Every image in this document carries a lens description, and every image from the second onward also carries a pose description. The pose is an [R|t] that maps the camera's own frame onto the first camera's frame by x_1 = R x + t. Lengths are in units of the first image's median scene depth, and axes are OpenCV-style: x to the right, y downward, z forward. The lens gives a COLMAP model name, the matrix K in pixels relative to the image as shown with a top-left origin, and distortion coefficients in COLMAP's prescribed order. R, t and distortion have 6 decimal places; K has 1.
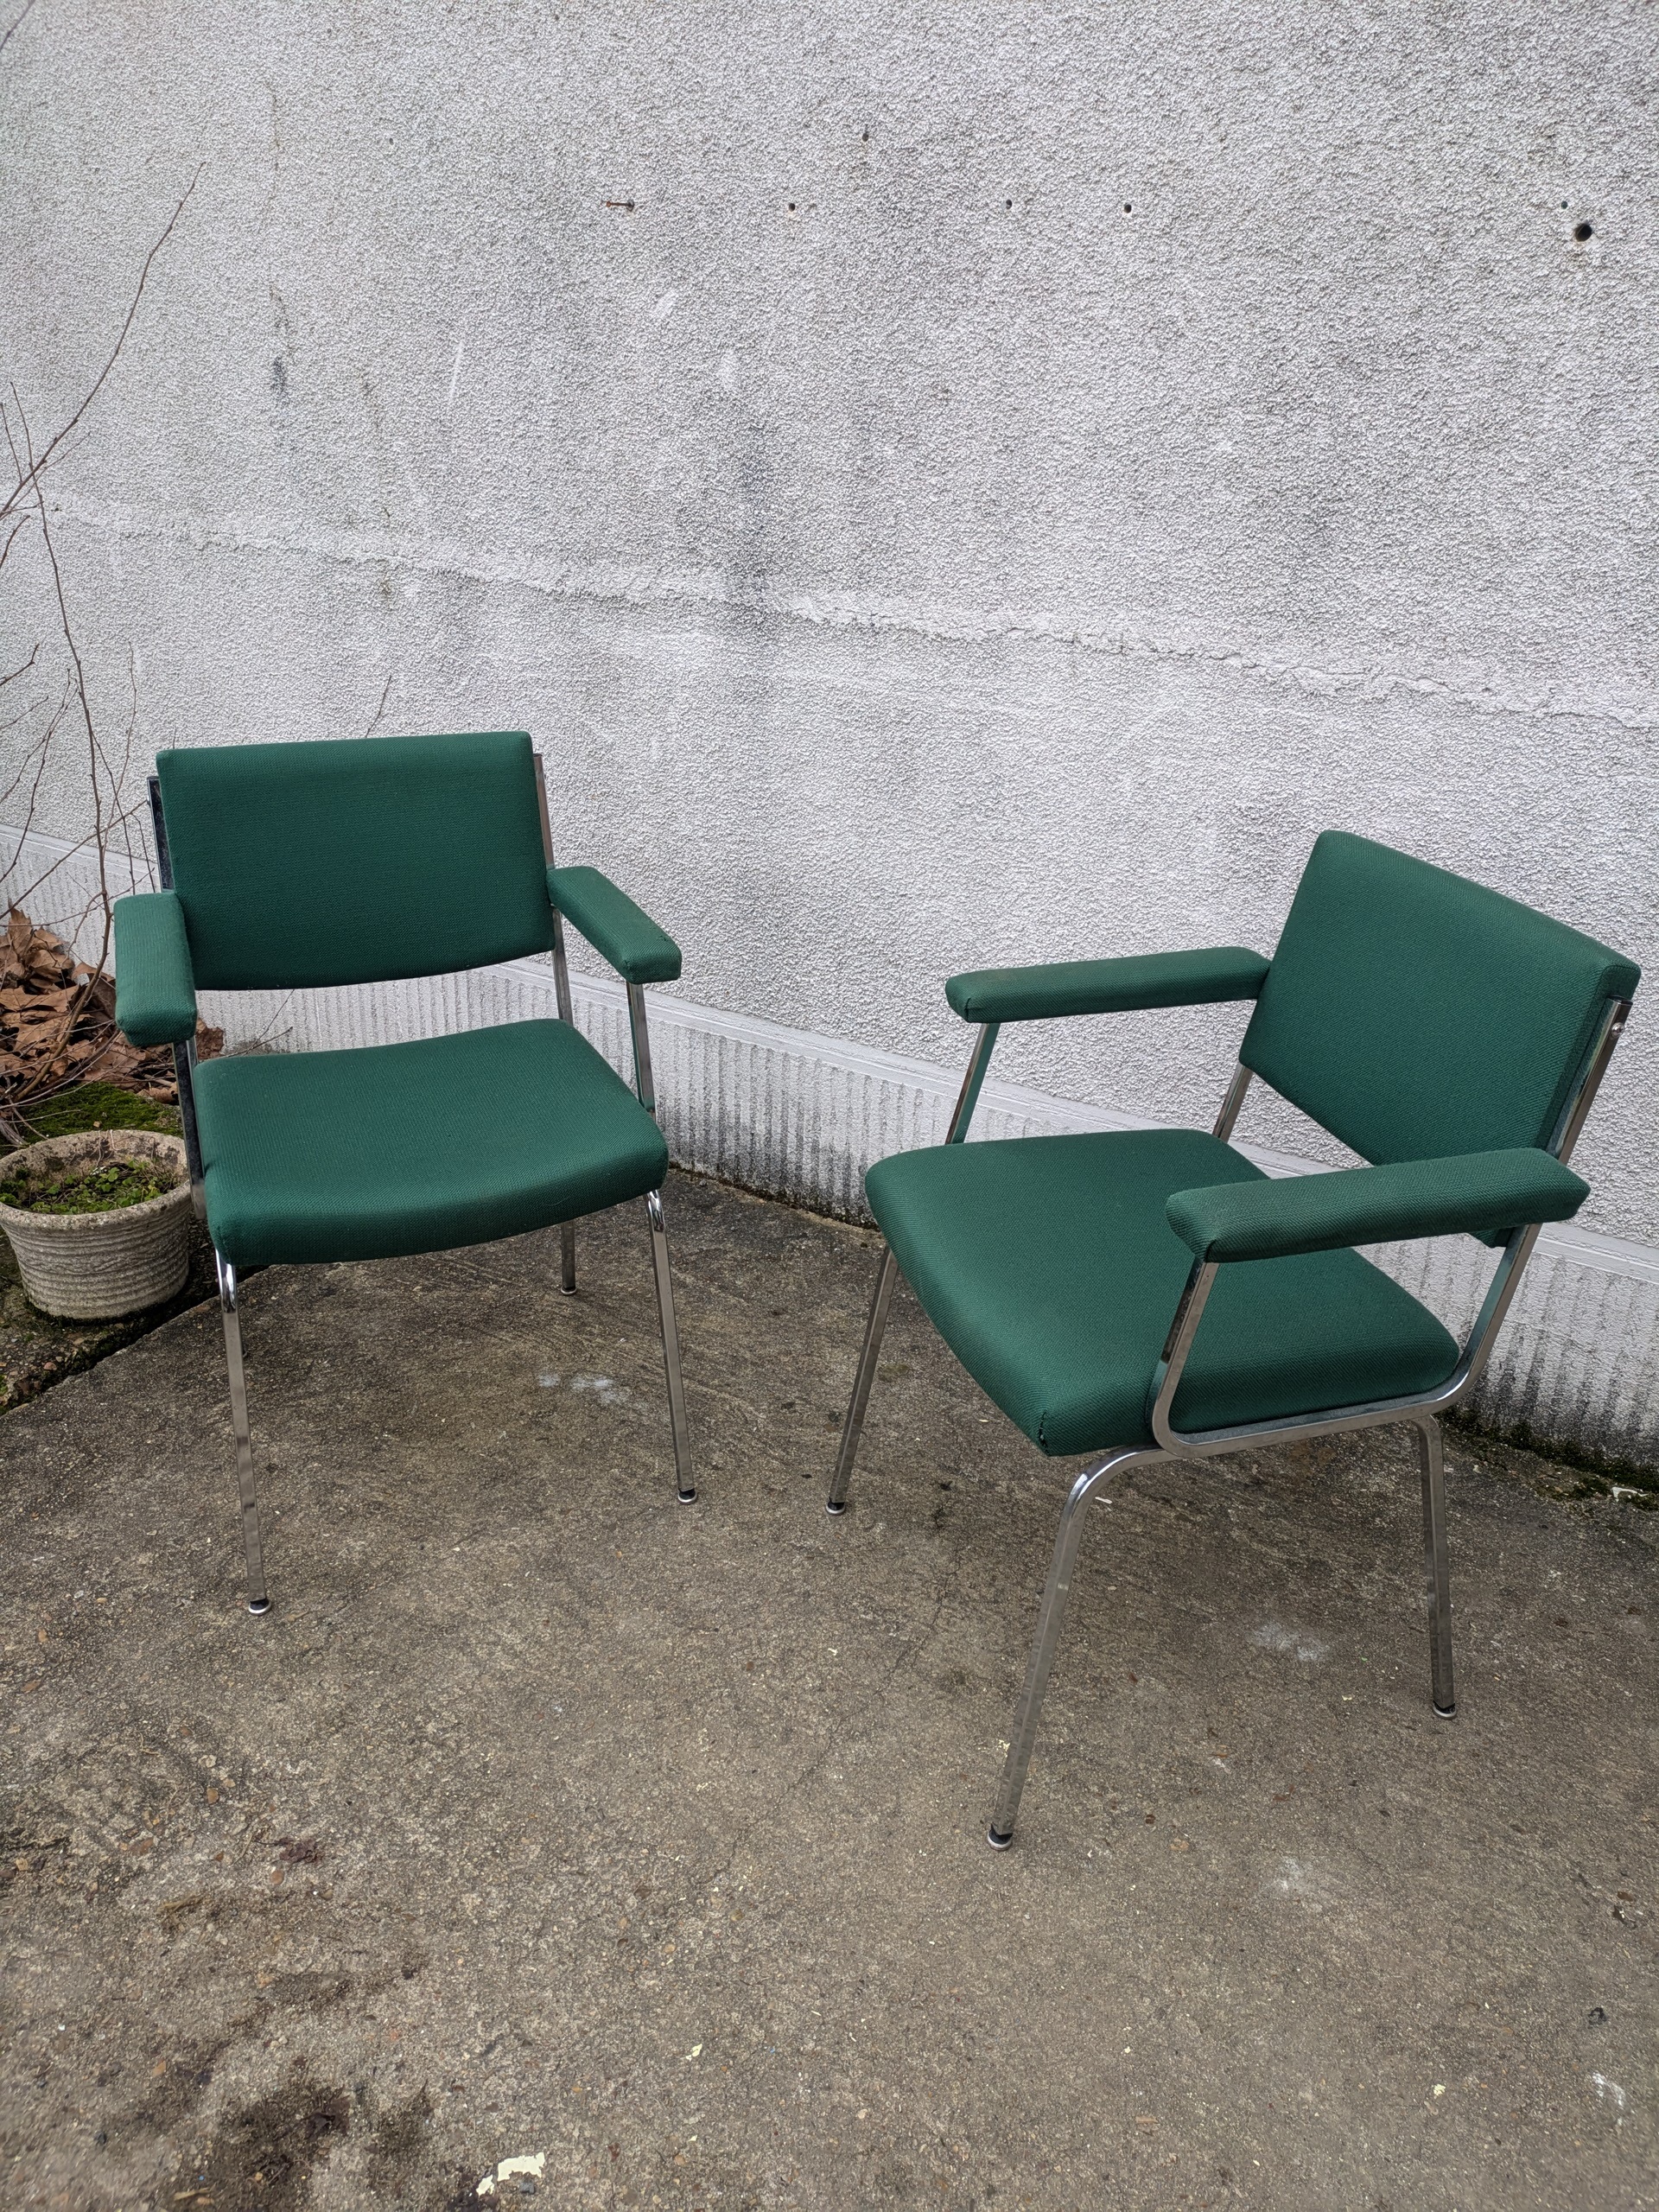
lens RADIAL K [[1625.4, 0, 834.7], [0, 1625.4, 1064.5], [0, 0, 1]] dist [0.055325, -0.049709]
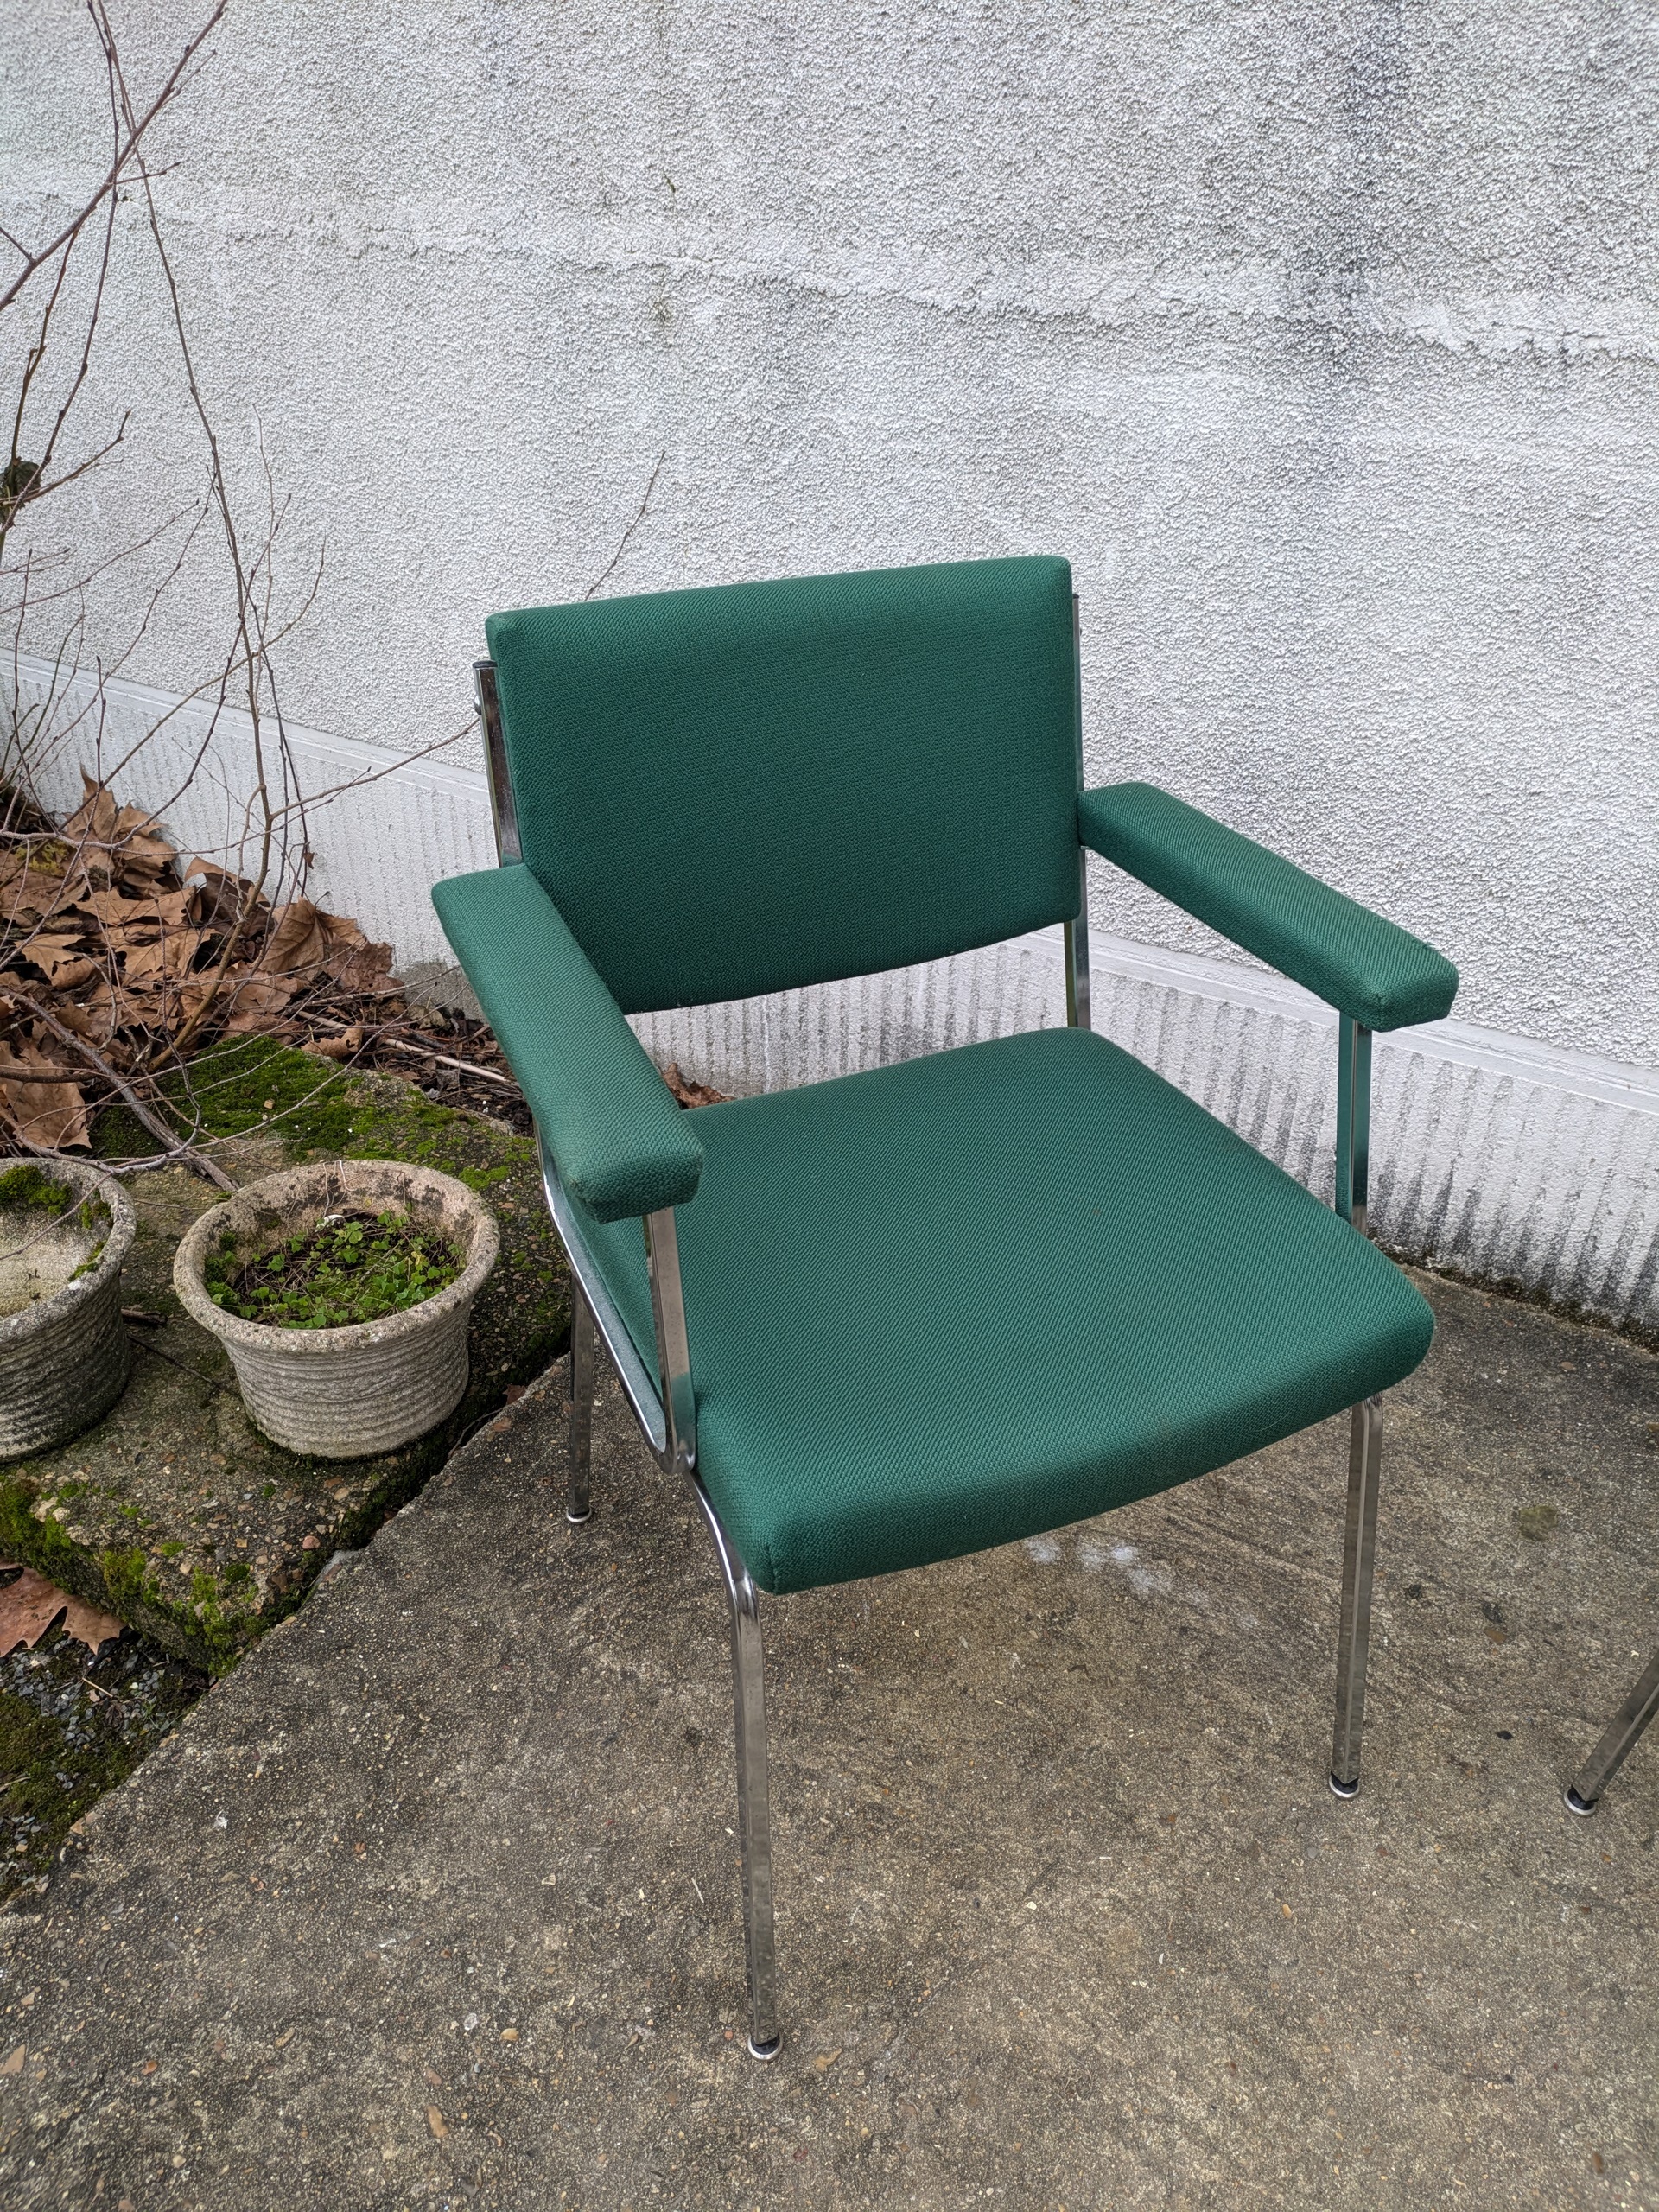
lens RADIAL K [[1625.4, 0, 831.5], [0, 1625.4, 1111.3], [0, 0, 1]] dist [0.055325, -0.049709]
pose [[0.999817, -0.018490, 0.004864, -0.292603], [0.017450, 0.986470, 0.163010, -0.108906], [-0.007812, -0.162895, 0.986612, 0.402078]]
